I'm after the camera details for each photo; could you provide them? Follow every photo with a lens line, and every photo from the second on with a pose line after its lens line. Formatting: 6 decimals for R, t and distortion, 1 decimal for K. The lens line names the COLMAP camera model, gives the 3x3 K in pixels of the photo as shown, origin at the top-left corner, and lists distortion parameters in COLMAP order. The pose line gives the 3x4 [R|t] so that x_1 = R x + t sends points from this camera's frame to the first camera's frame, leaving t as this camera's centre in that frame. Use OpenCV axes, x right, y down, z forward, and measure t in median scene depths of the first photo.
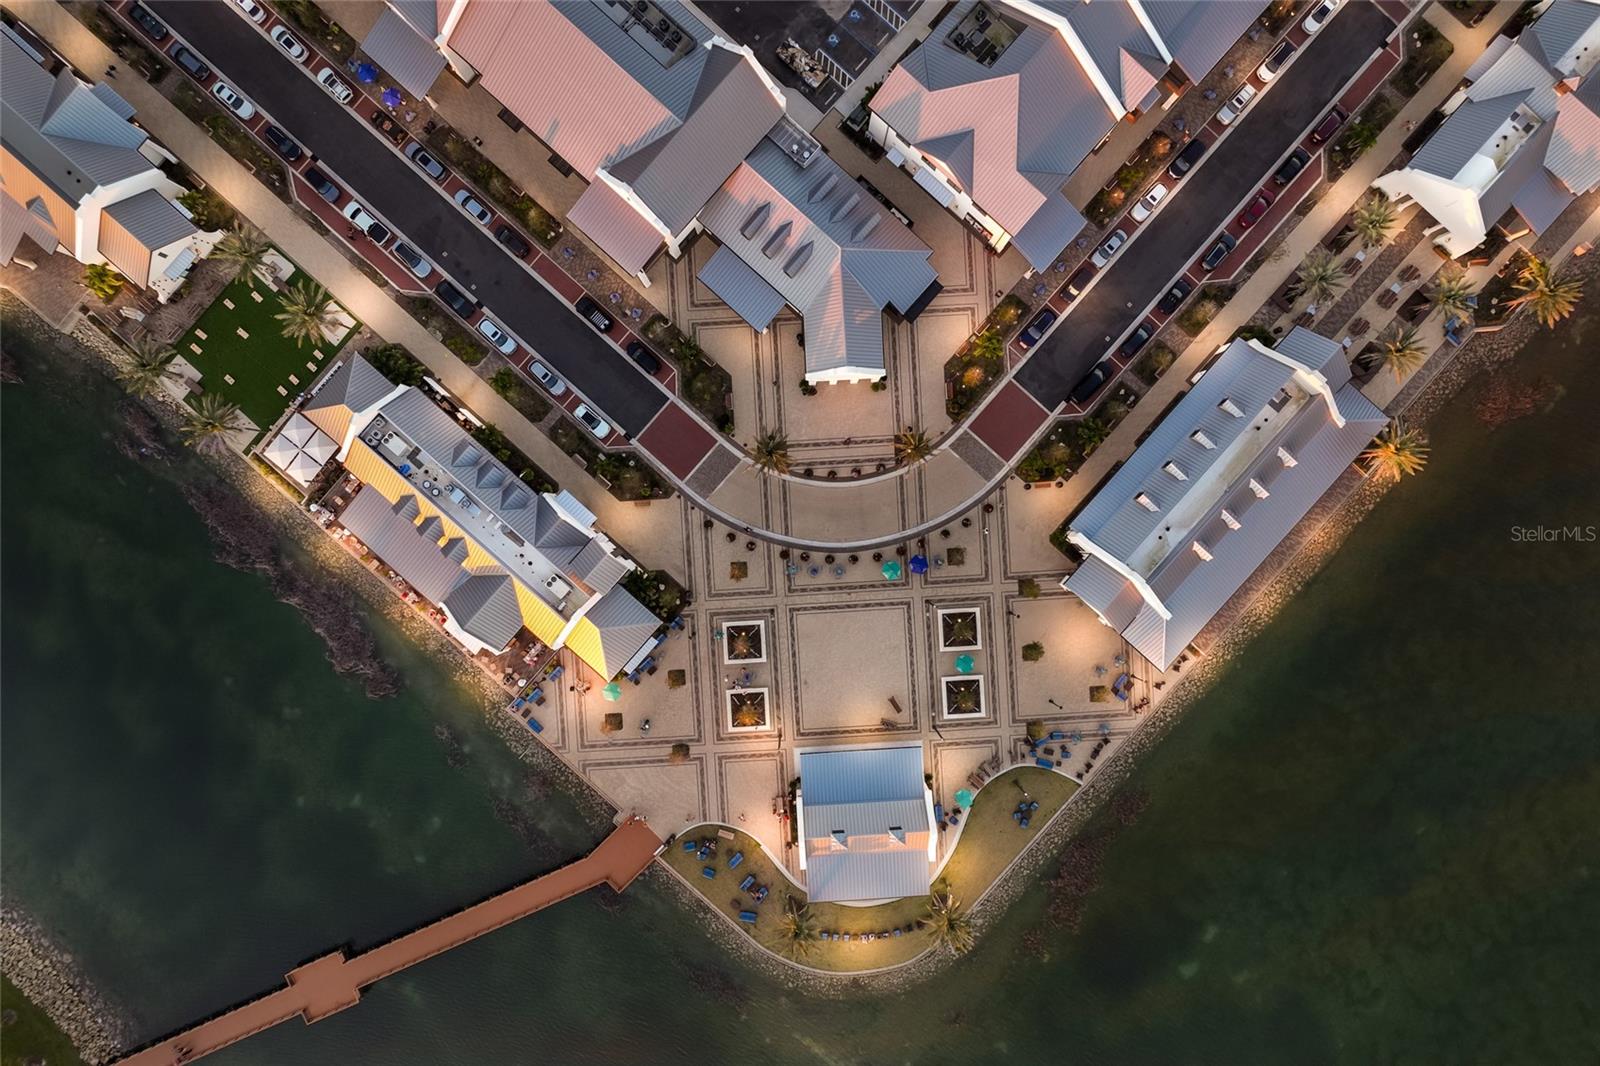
lens RADIAL K [[1117.2, 0, 803.0], [0, 1117.2, 506.6], [0, 0, 1]] dist [0.003743, 0.003654]
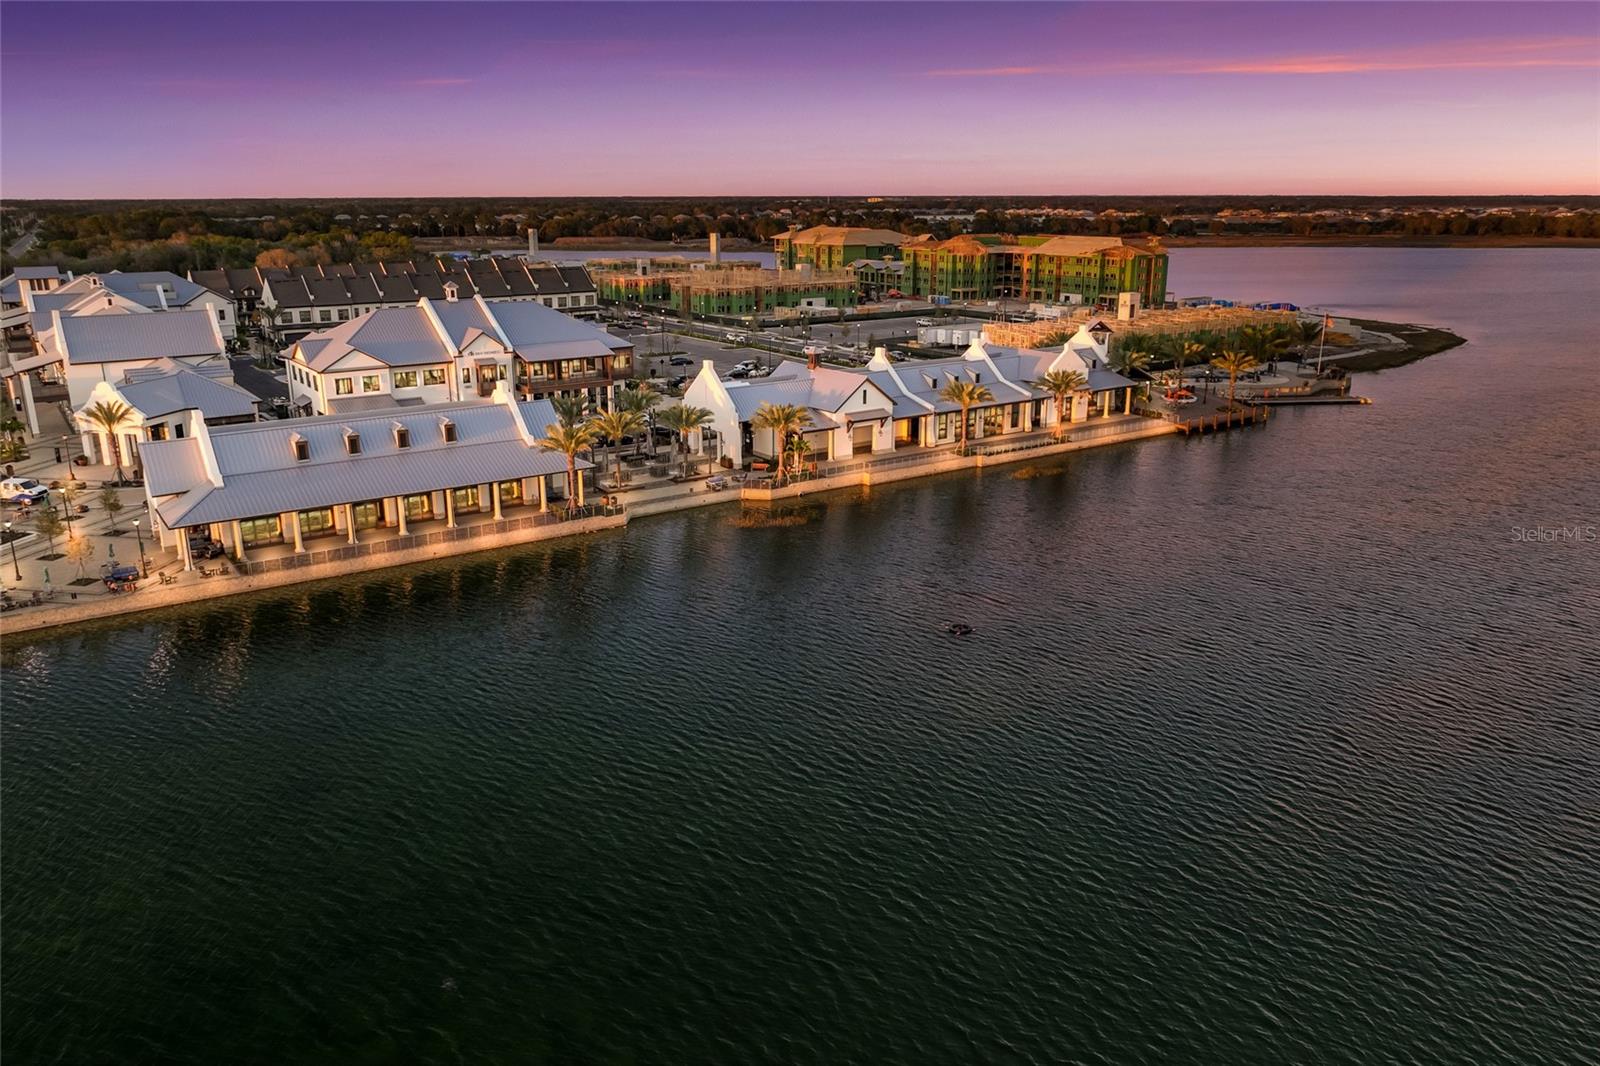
lens RADIAL K [[1164.7, 0, 800.0], [0, 1164.7, 533.0], [0, 0, 1]] dist [-0.007811, 0.000852]
pose [[0.974991, 0.056219, -0.215018, 0.857575], [-0.222246, 0.246160, -0.943404, 0.743969], [-0.000108, 0.967597, 0.252498, 0.792914]]
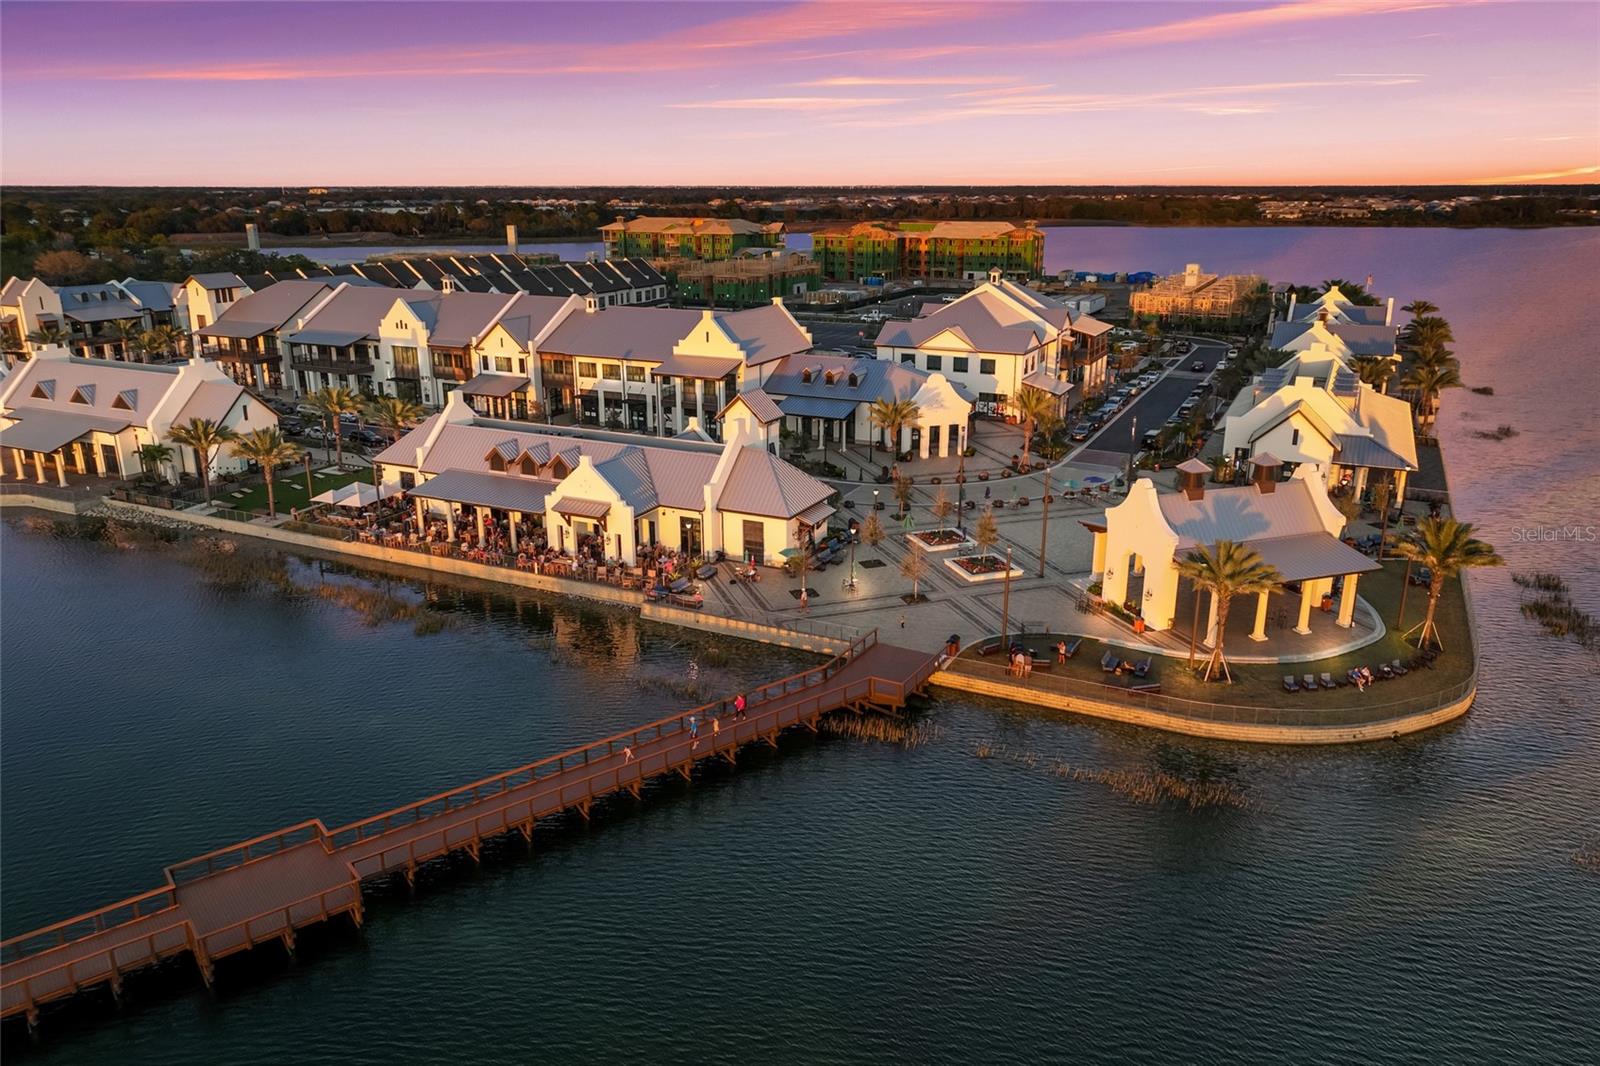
lens RADIAL K [[1120.3, 0, 802.8], [0, 1120.3, 558.5], [0, 0, 1]] dist [0.002815, 0.009412]
pose [[0.963097, -0.090629, 0.253439, -0.339521], [0.268841, 0.278370, -0.922082, 0.803982], [0.013018, 0.956189, 0.292462, 0.787990]]
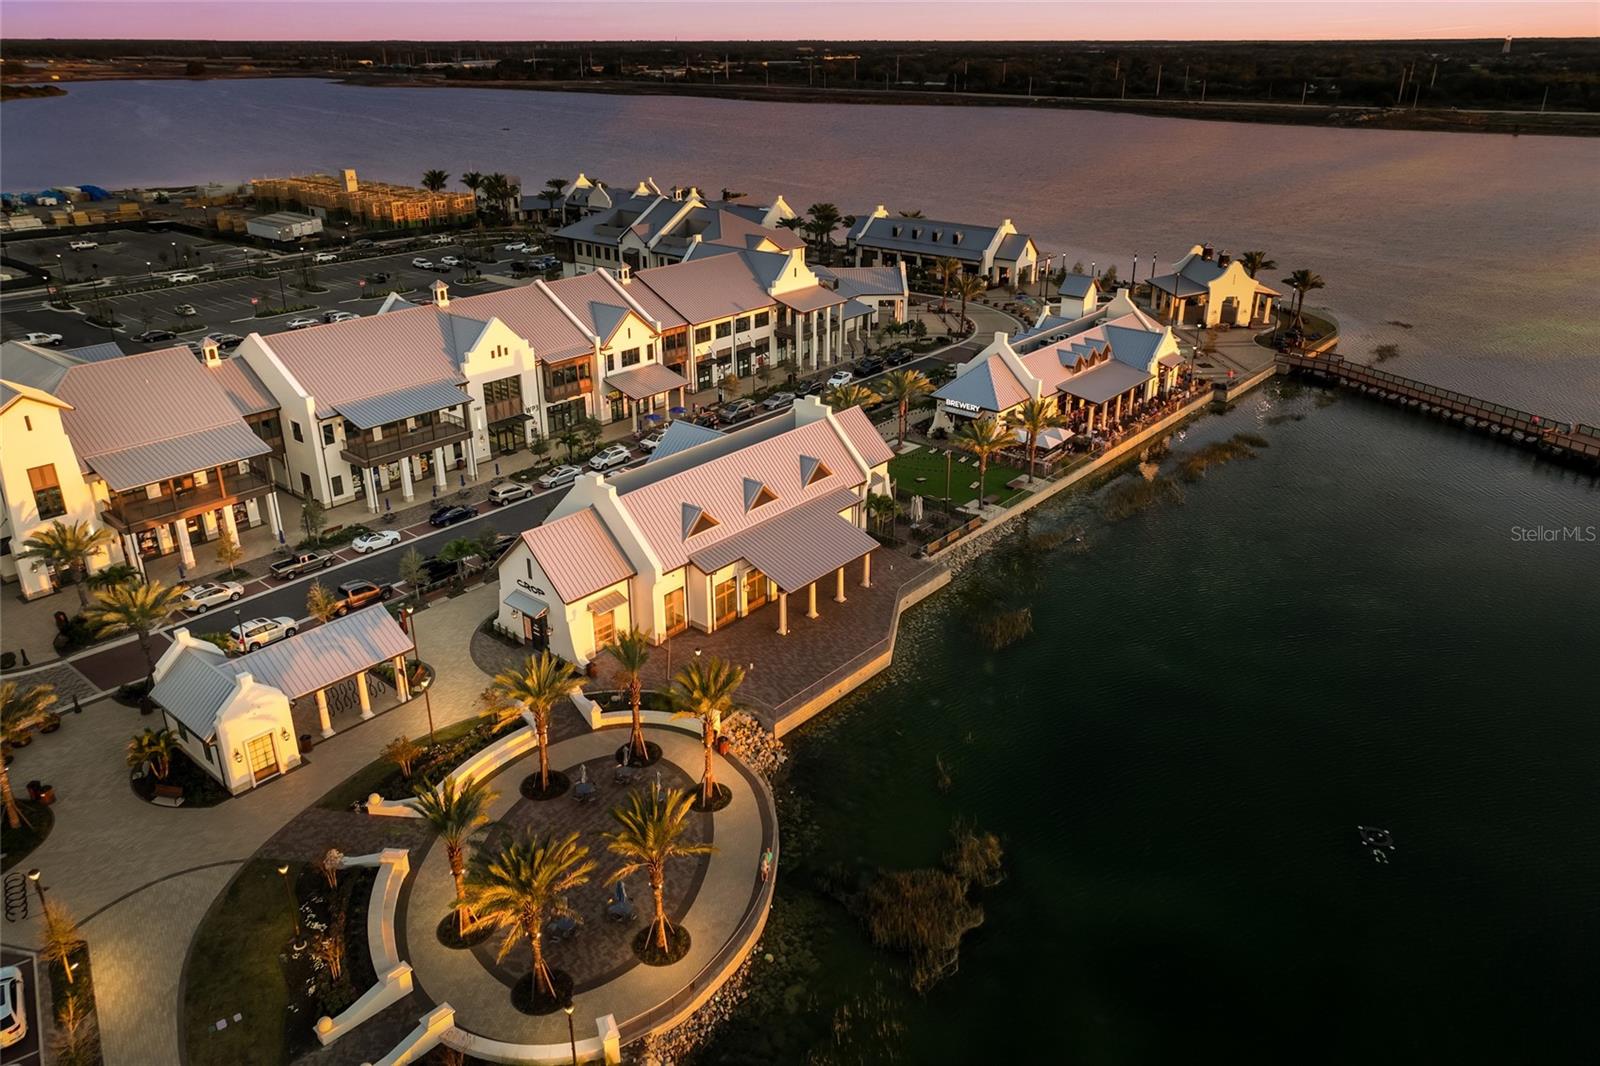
lens RADIAL K [[1117.2, 0, 803.0], [0, 1117.2, 506.6], [0, 0, 1]] dist [0.003743, 0.003654]
pose [[-0.029825, -0.390825, 0.919982, -1.325532], [0.999181, -0.036844, 0.016741, -0.267251], [0.027353, 0.919728, 0.391603, 0.660272]]
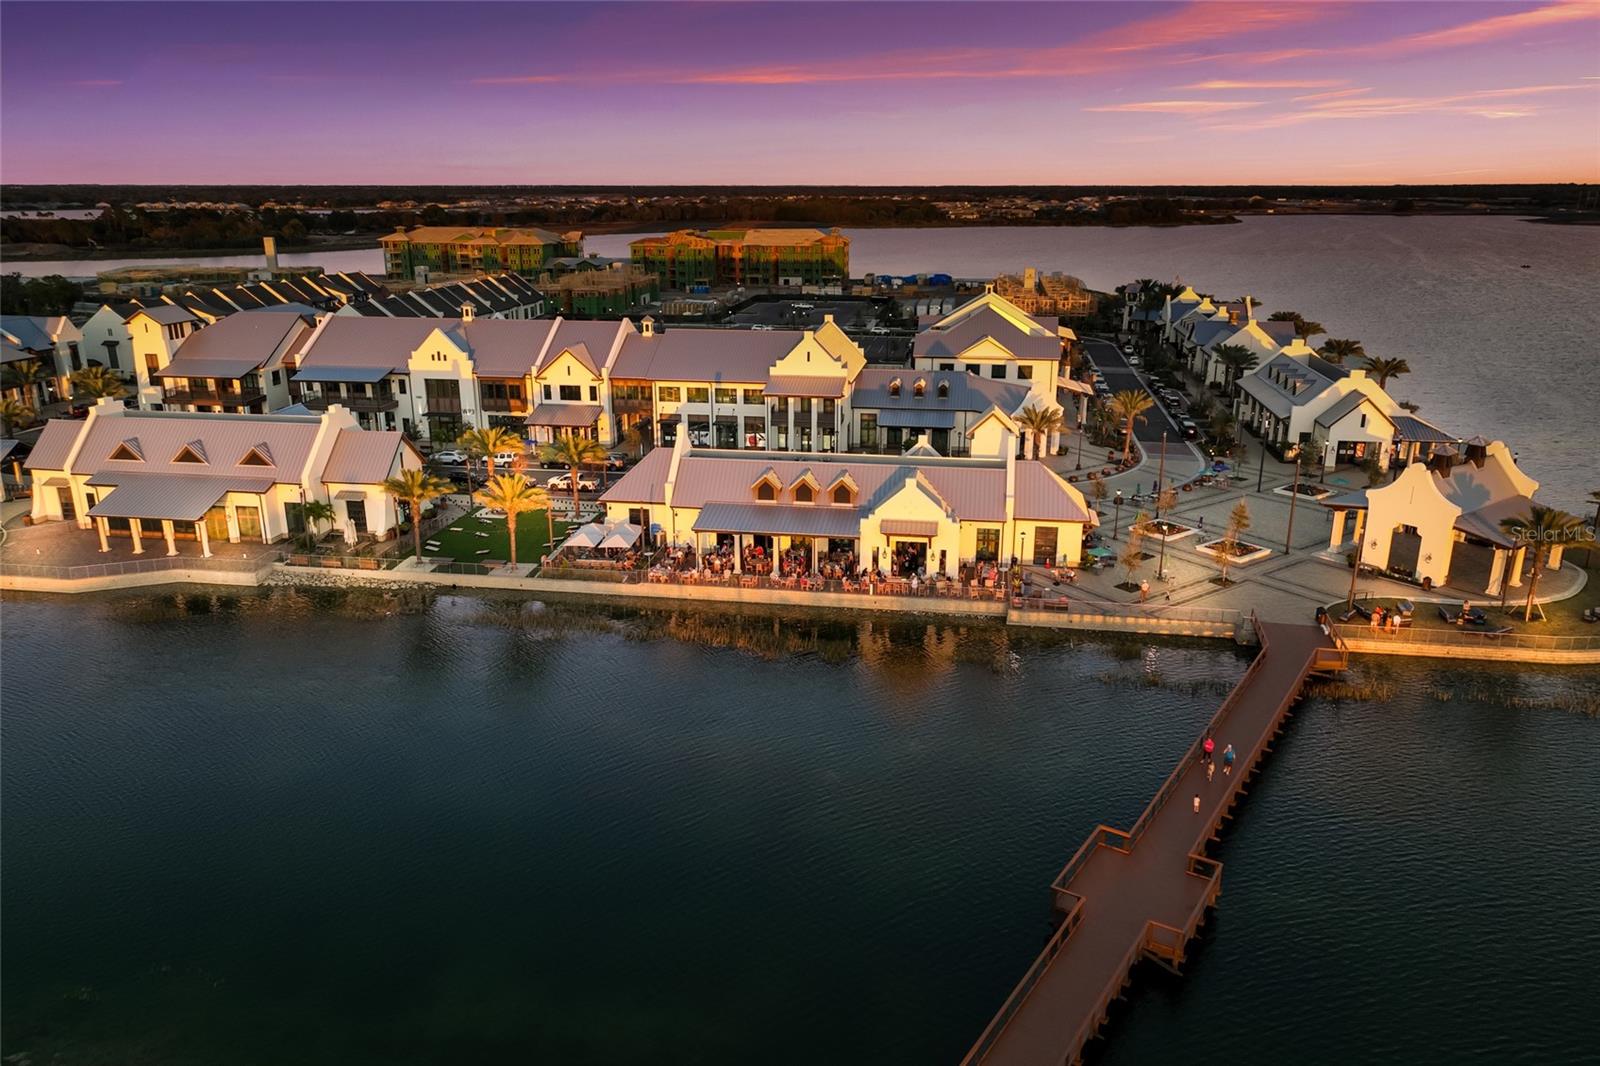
lens RADIAL K [[1120.3, 0, 802.8], [0, 1120.3, 558.5], [0, 0, 1]] dist [0.002815, 0.009412]
pose [[0.842435, -0.175947, 0.509261, -0.731968], [0.538443, 0.240574, -0.807591, 0.673417], [0.019578, 0.954551, 0.297405, 0.759274]]
